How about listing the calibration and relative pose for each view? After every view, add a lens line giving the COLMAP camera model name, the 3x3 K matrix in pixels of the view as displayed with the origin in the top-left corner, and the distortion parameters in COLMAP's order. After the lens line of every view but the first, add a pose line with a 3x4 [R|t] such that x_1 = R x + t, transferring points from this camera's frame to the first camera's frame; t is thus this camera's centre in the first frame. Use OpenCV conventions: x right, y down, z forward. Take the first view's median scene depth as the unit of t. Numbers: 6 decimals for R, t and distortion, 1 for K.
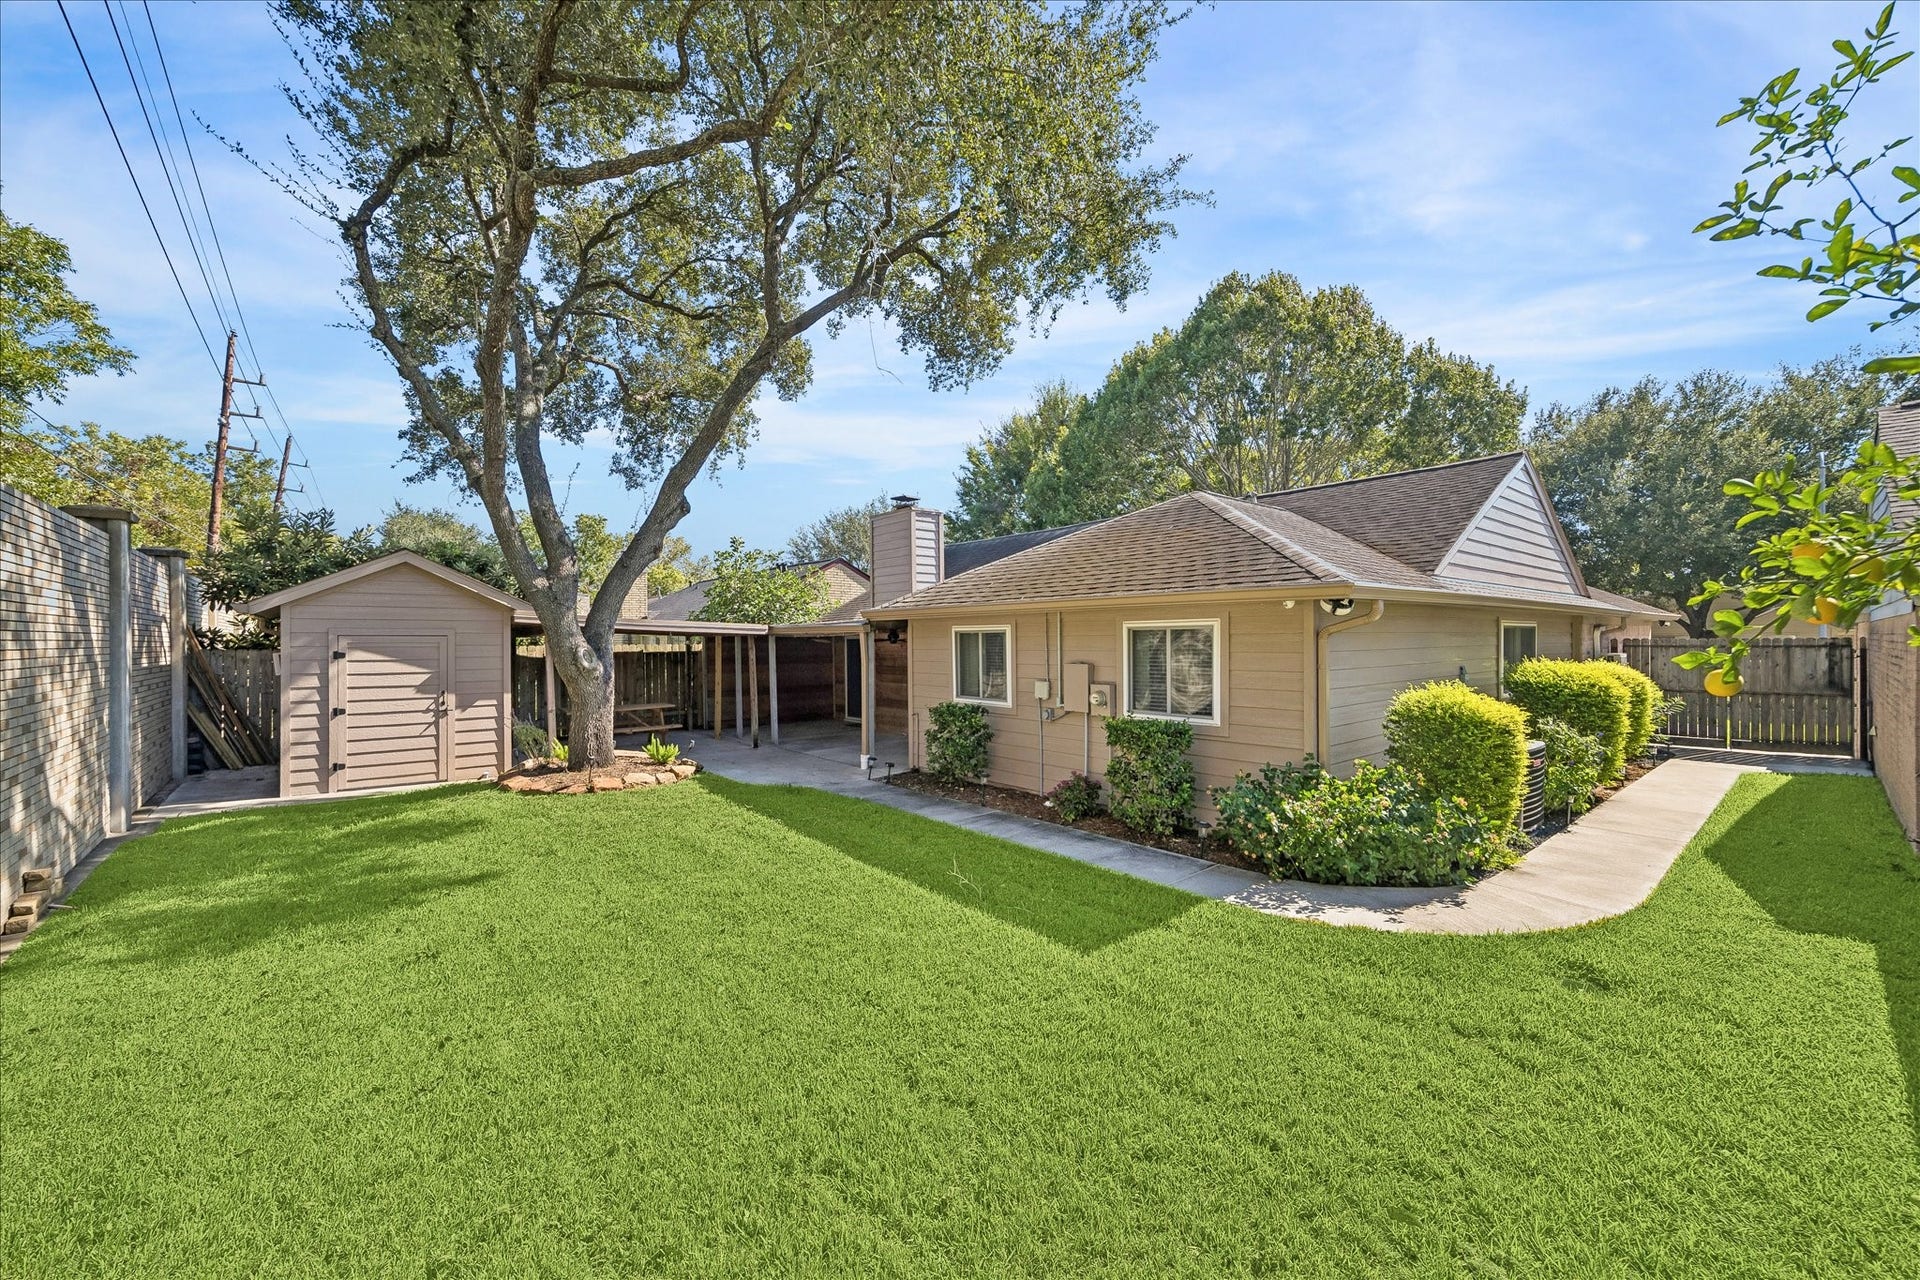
lens RADIAL K [[745.6, 0, 971.1], [0, 745.6, 654.8], [0, 0, 1]] dist [0.003160, 0.000032]
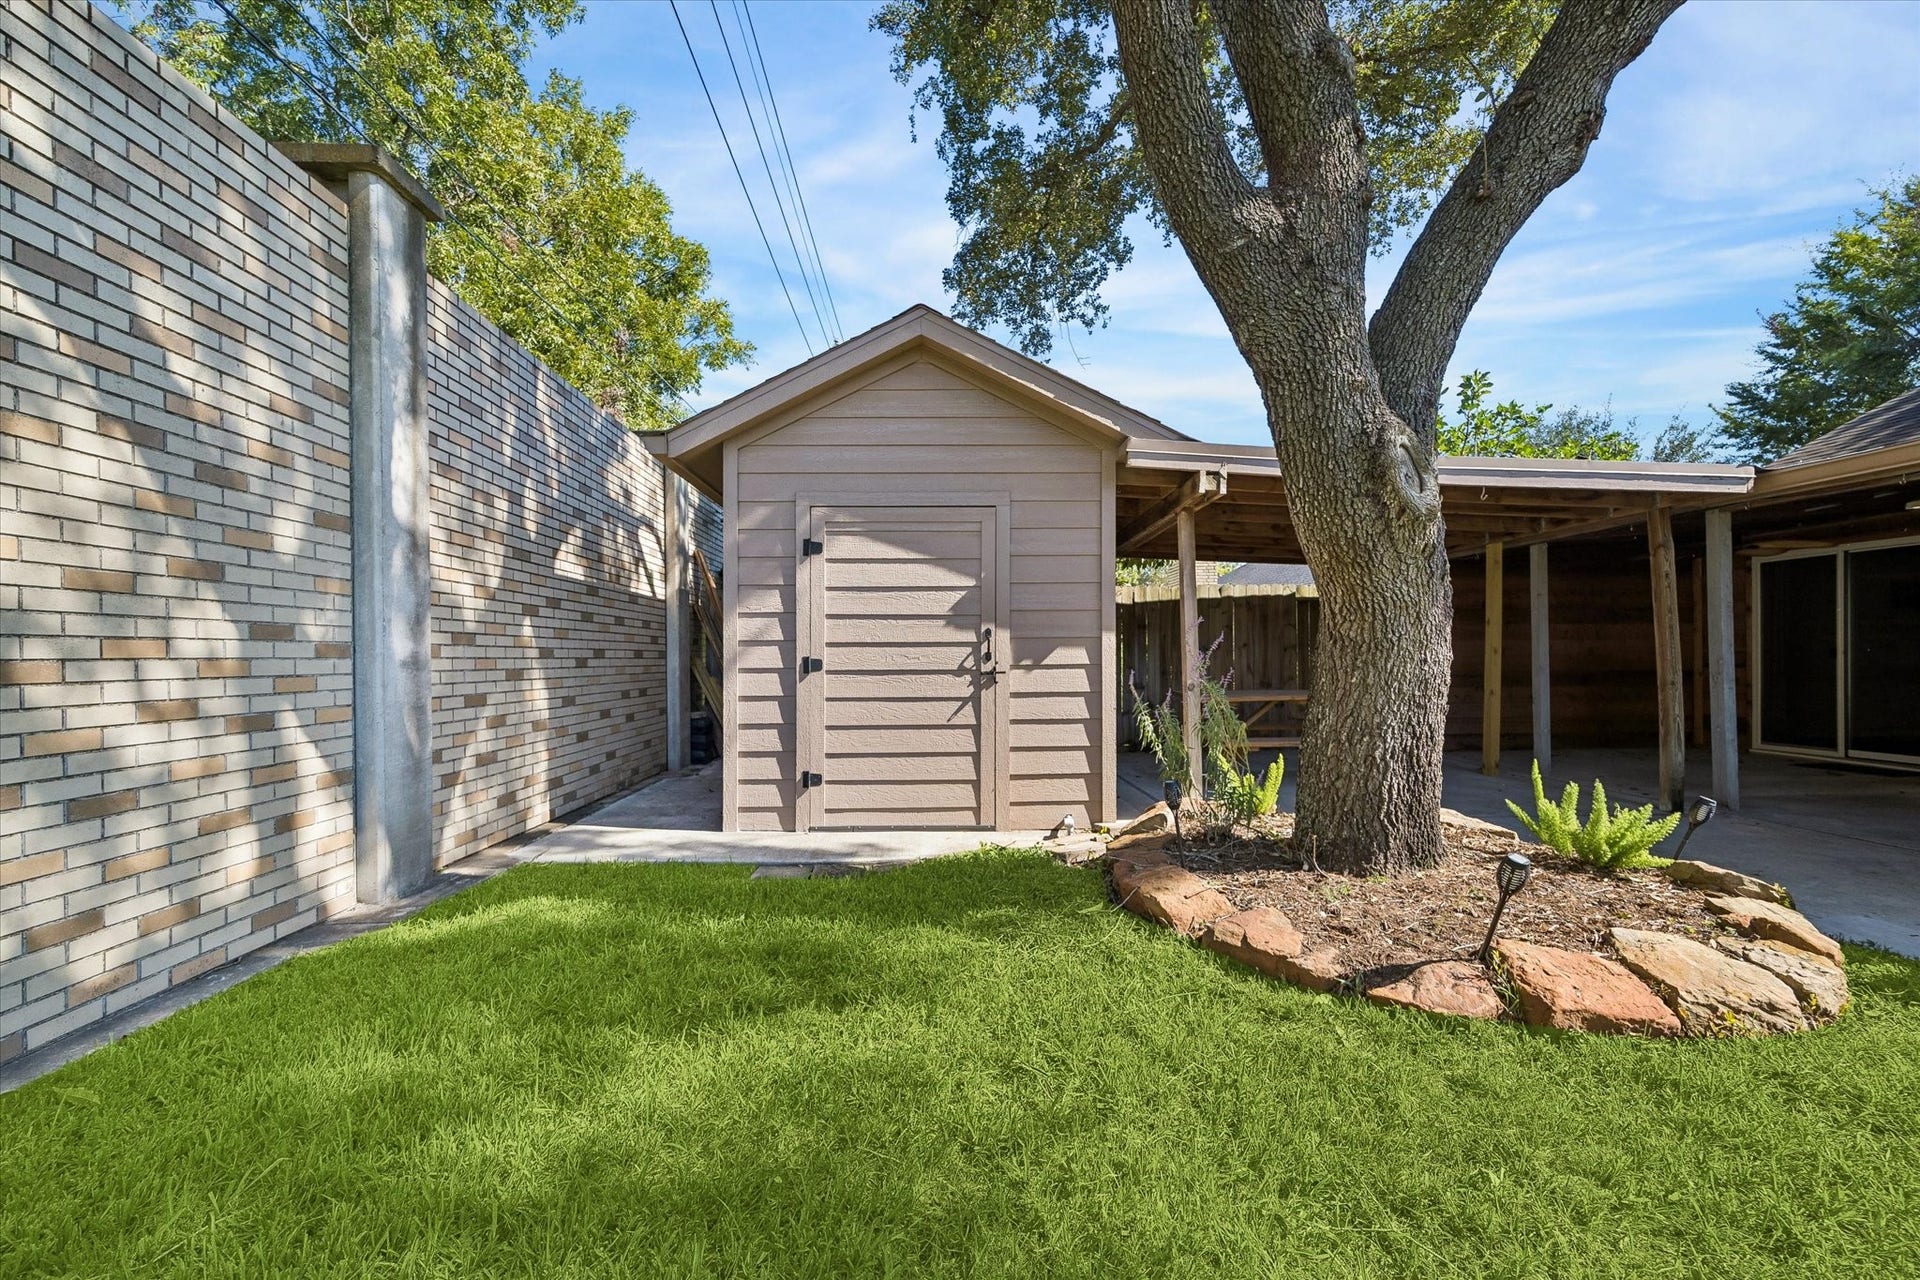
lens RADIAL K [[745.6, 0, 966.3], [0, 745.6, 653.2], [0, 0, 1]] dist [0.003160, 0.000032]
pose [[0.792048, -0.005561, -0.610434, -0.474319], [-0.007443, 0.999796, -0.018766, 0.076974], [0.610414, 0.019407, 0.791845, 0.680741]]
